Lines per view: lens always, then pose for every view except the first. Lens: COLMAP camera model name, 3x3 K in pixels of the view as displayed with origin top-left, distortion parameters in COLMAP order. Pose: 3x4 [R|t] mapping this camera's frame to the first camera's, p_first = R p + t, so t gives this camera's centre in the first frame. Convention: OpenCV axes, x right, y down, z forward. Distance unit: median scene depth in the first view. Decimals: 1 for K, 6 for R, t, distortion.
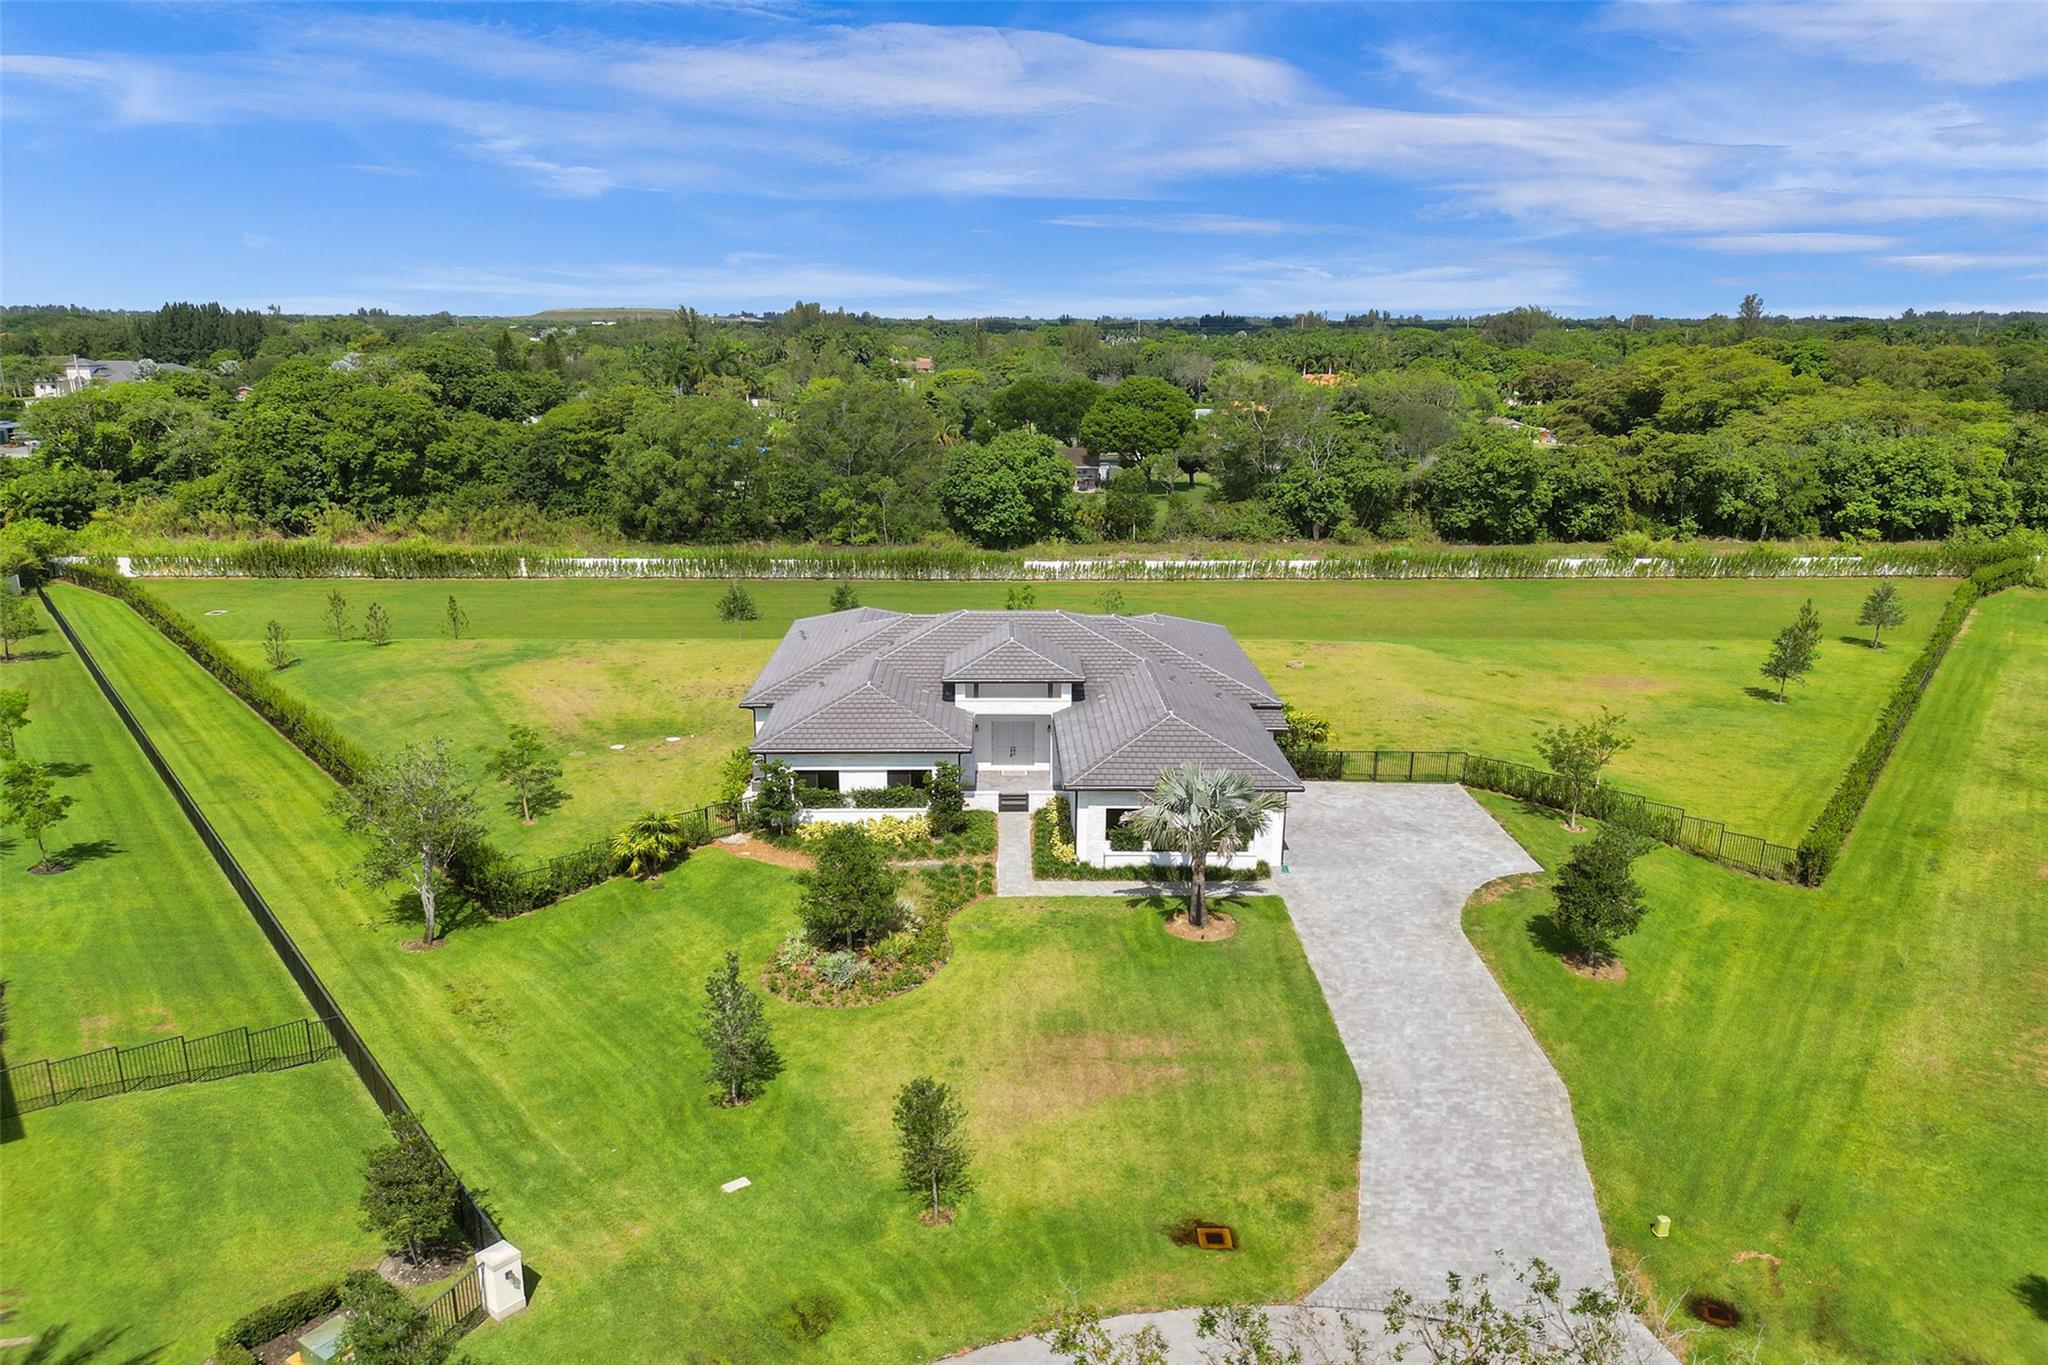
lens RADIAL K [[1397.8, 0, 1023.7], [0, 1397.8, 681.2], [0, 0, 1]] dist [0.009835, -0.010644]
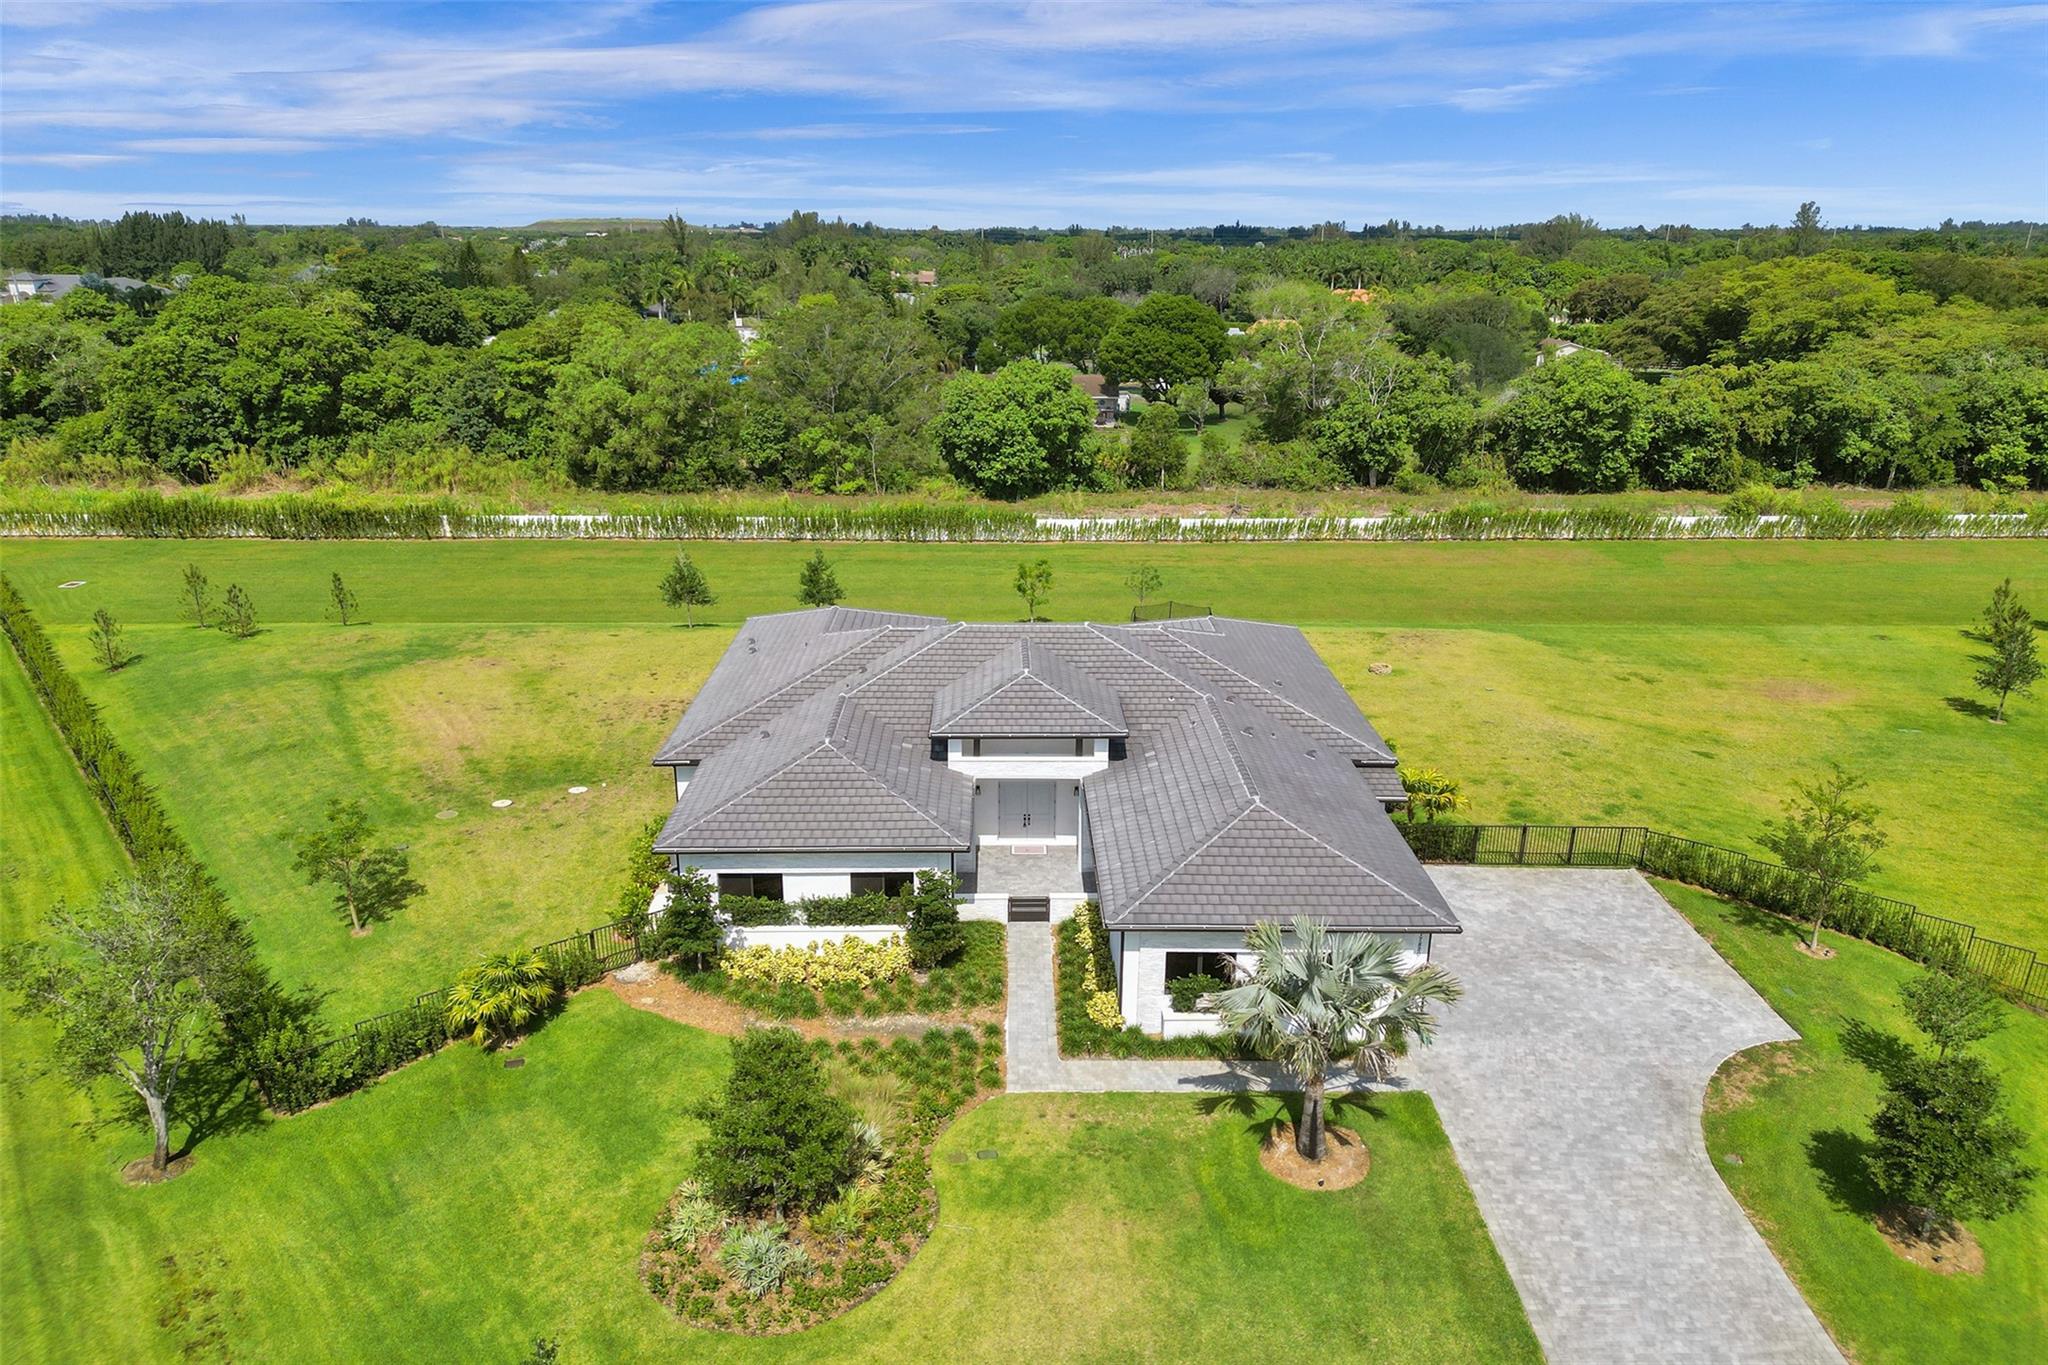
lens RADIAL K [[1397.8, 0, 1023.2], [0, 1397.8, 689.2], [0, 0, 1]] dist [0.009835, -0.010644]
pose [[0.999987, 0.001362, -0.004997, -0.003432], [-0.001041, 0.997971, 0.063658, -0.036809], [0.005074, -0.063652, 0.997959, 0.148780]]
